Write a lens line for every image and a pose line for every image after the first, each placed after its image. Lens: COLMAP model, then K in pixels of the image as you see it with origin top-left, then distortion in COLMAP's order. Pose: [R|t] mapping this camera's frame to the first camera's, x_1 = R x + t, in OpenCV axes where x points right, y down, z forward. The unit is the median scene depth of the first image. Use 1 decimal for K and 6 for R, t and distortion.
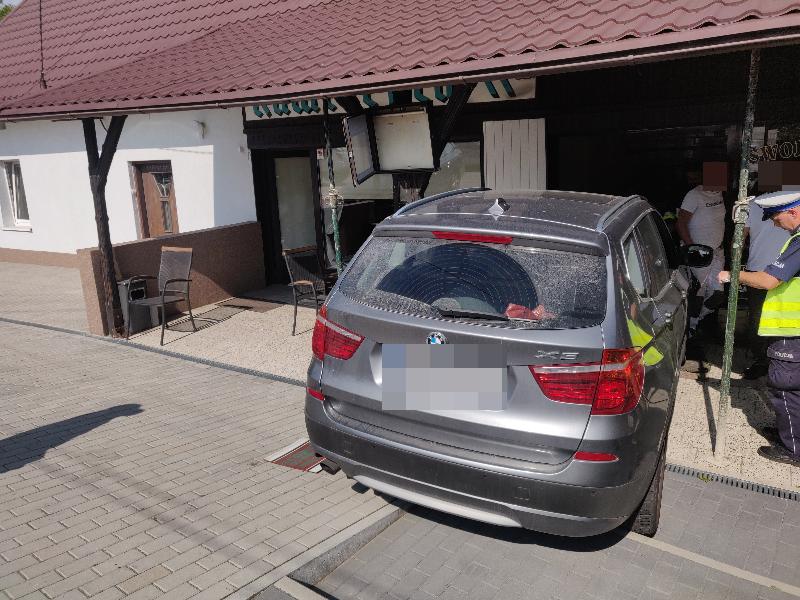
lens RADIAL K [[624.2, 0, 403.7], [0, 624.2, 296.8], [0, 0, 1]] dist [-0.030563, 0.062655]
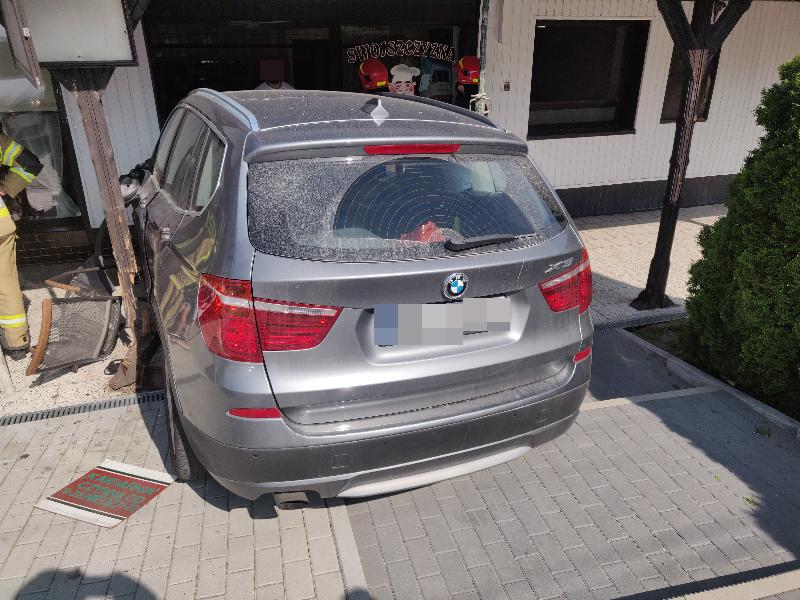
lens RADIAL K [[624.2, 0, 403.7], [0, 624.2, 296.8], [0, 0, 1]] dist [-0.030563, 0.062655]
pose [[0.638694, -0.271725, 0.719886, -0.517653], [0.154678, 0.961813, 0.225809, -0.094904], [-0.753754, -0.032872, 0.656334, 0.478341]]
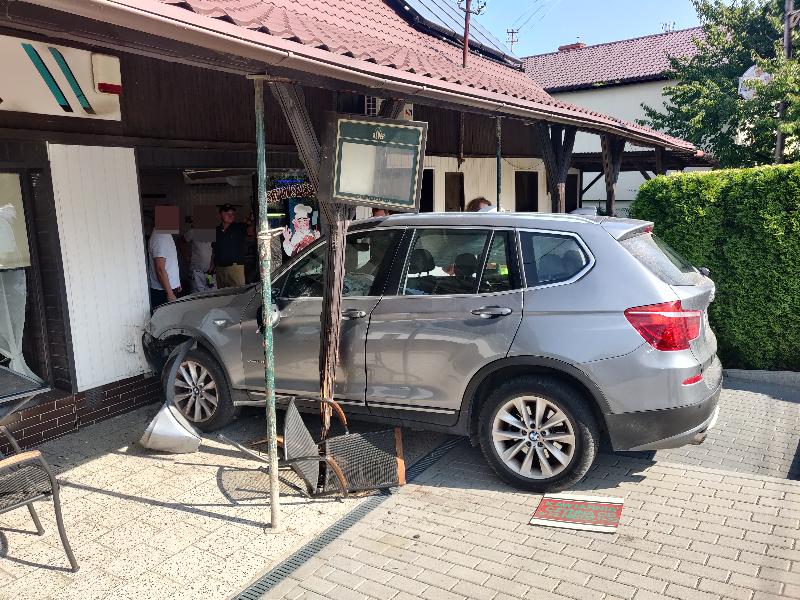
lens RADIAL K [[624.2, 0, 403.7], [0, 624.2, 296.8], [0, 0, 1]] dist [-0.030563, 0.062655]
pose [[0.014770, -0.150993, 0.988425, -1.343416], [0.243251, 0.959376, 0.142920, -0.296092], [-0.969851, 0.238324, 0.050900, 1.562075]]
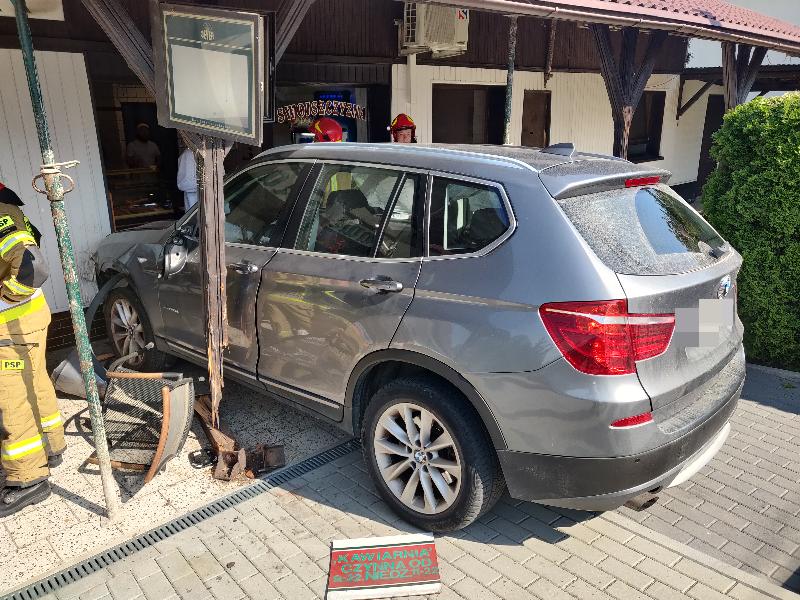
lens RADIAL K [[624.2, 0, 403.7], [0, 624.2, 296.8], [0, 0, 1]] dist [-0.030563, 0.062655]
pose [[0.266258, -0.260730, 0.927969, -0.927948], [0.207885, 0.955598, 0.208845, -0.207332], [-0.941218, 0.137304, 0.308637, 1.112690]]
